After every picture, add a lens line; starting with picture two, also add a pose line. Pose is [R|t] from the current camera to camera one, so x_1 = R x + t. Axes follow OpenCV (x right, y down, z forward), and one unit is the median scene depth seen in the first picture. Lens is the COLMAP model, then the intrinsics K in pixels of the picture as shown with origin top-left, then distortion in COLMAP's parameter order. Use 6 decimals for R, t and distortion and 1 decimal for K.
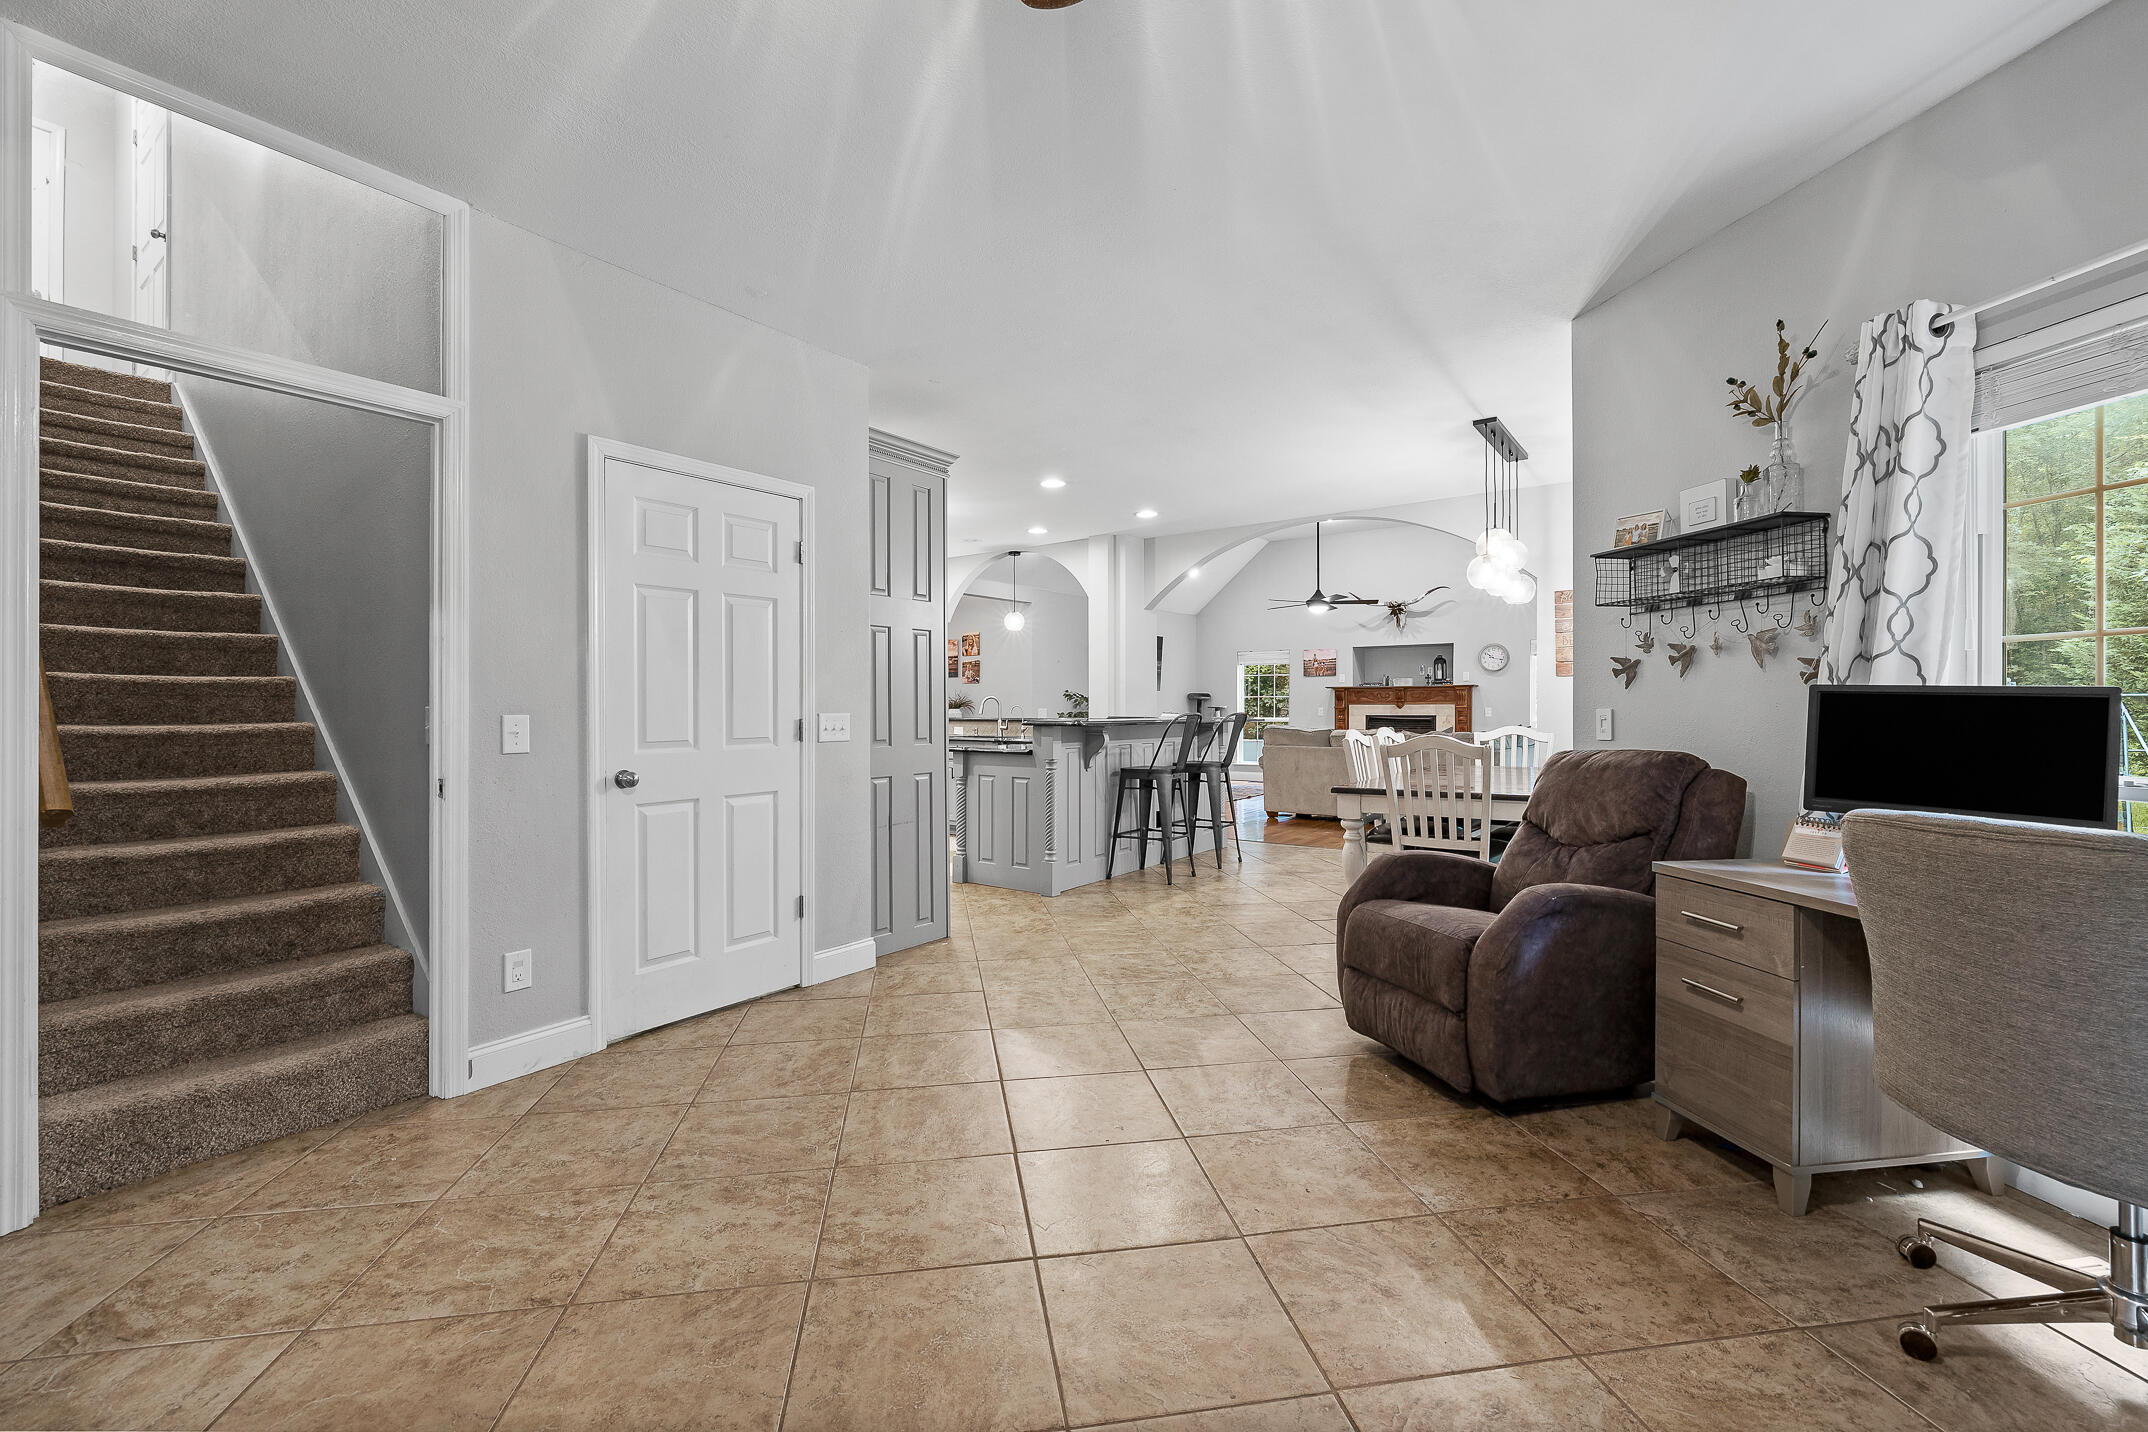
lens RADIAL K [[910.2, 0, 1063.4], [0, 910.2, 708.2], [0, 0, 1]] dist [-0.002266, -0.000133]
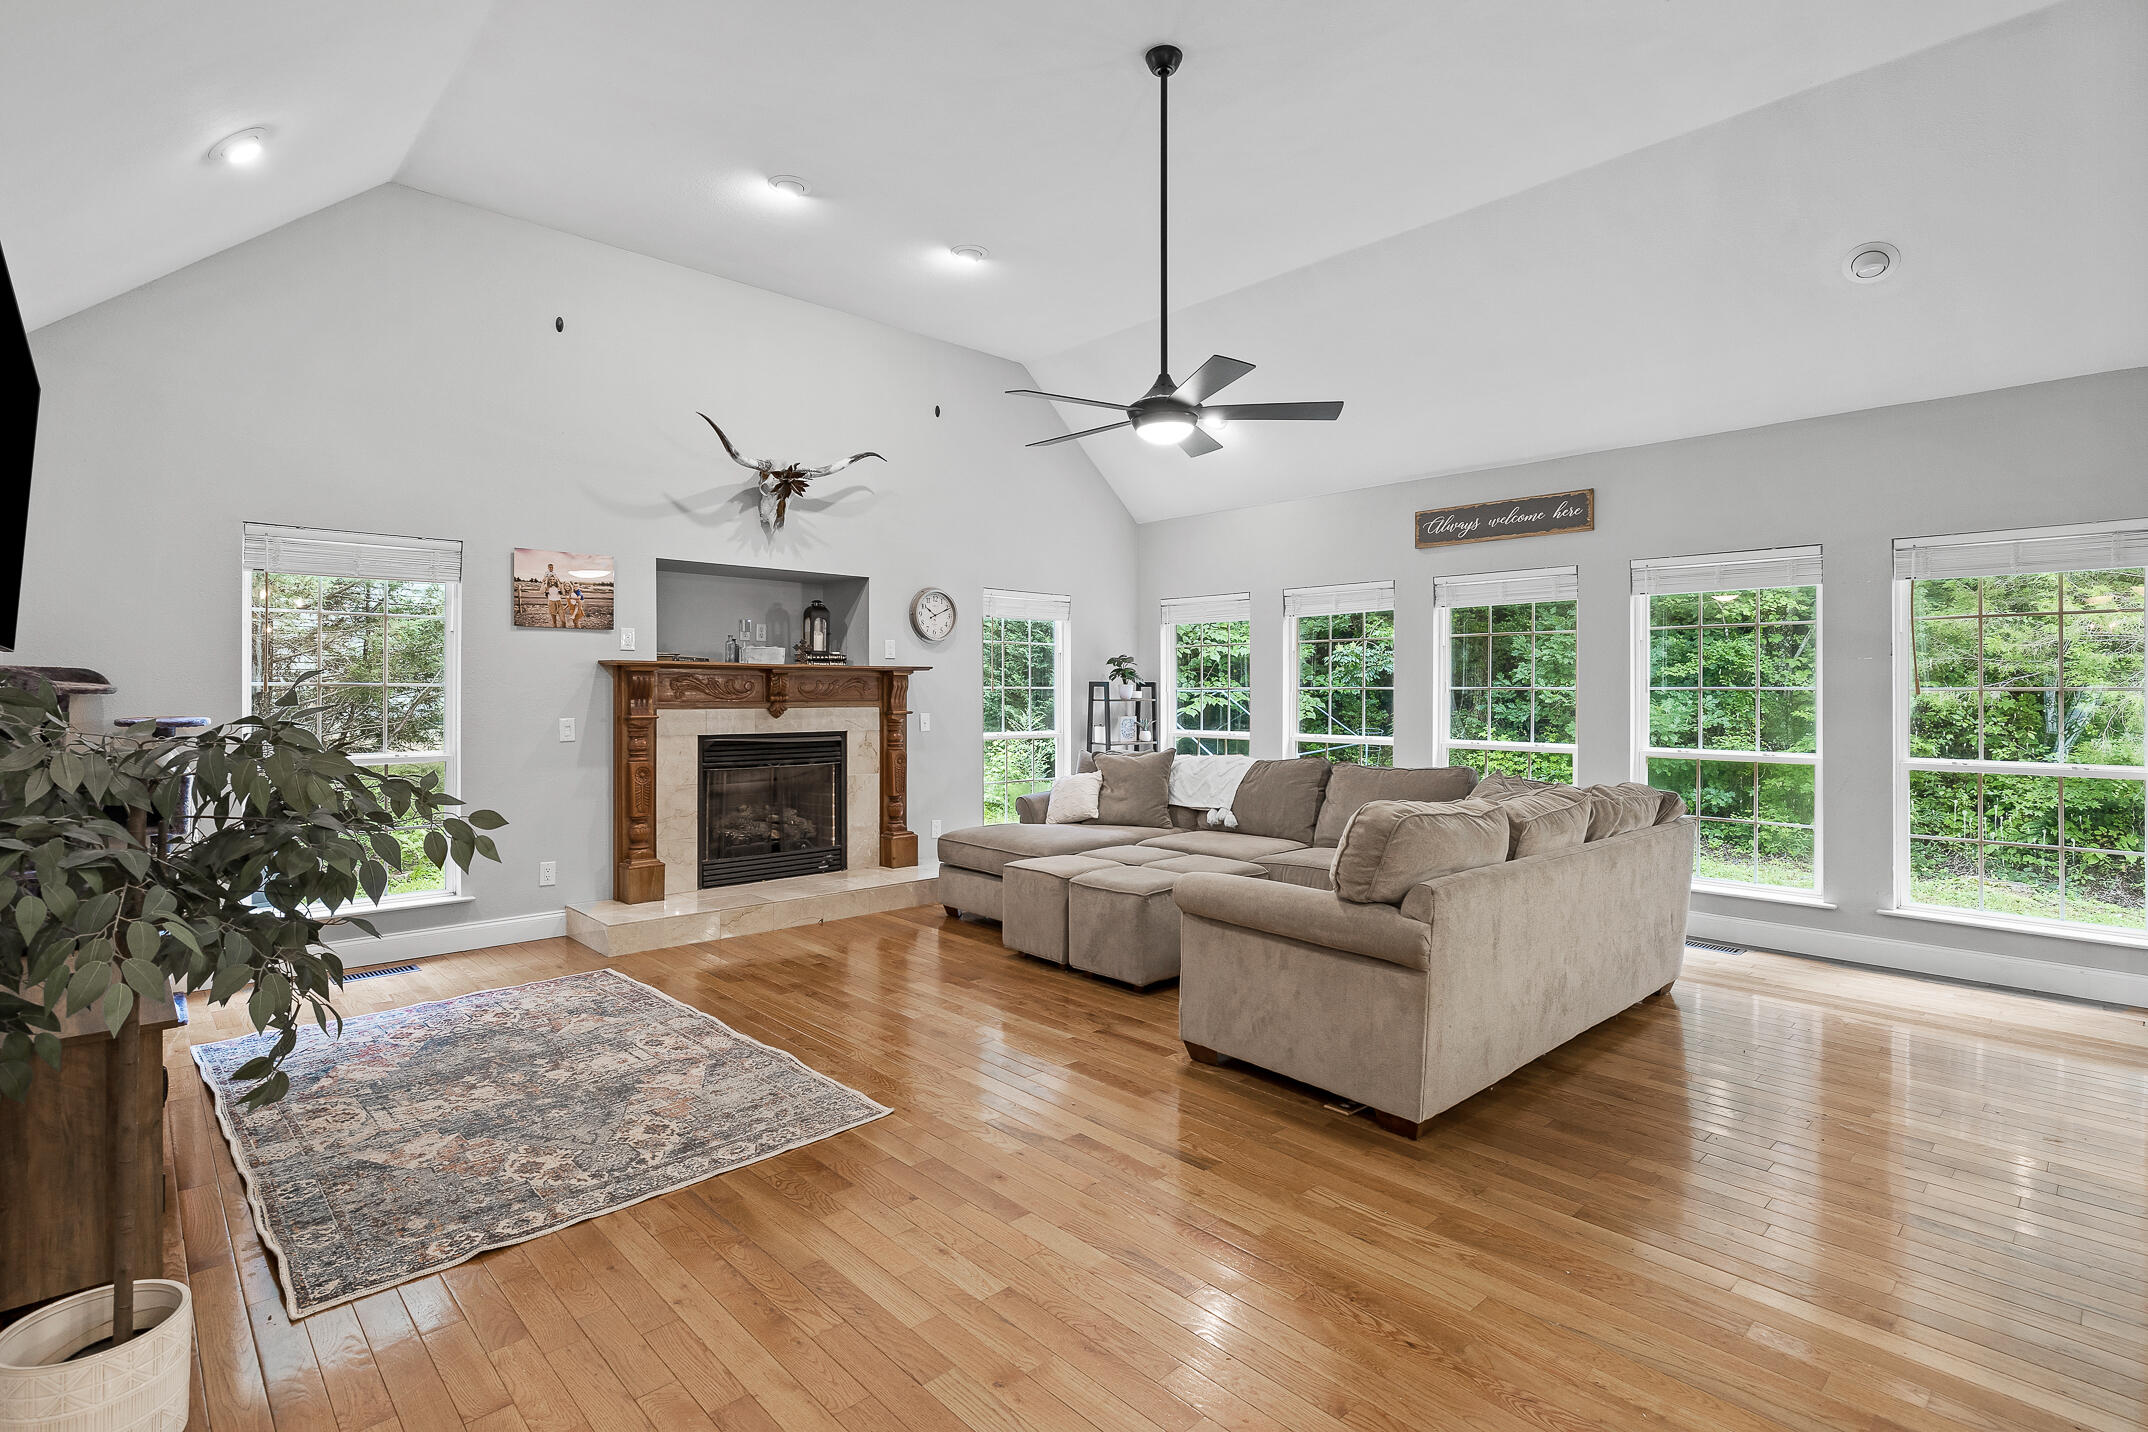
lens RADIAL K [[1028.3, 0, 1057.6], [0, 1028.3, 687.3], [0, 0, 1]] dist [-0.017823, -0.000439]
pose [[0.175945, 0.004007, 0.984392, -0.082117], [-0.003378, 0.999988, -0.003467, -0.012843], [-0.984394, -0.002716, 0.175956, 0.815109]]
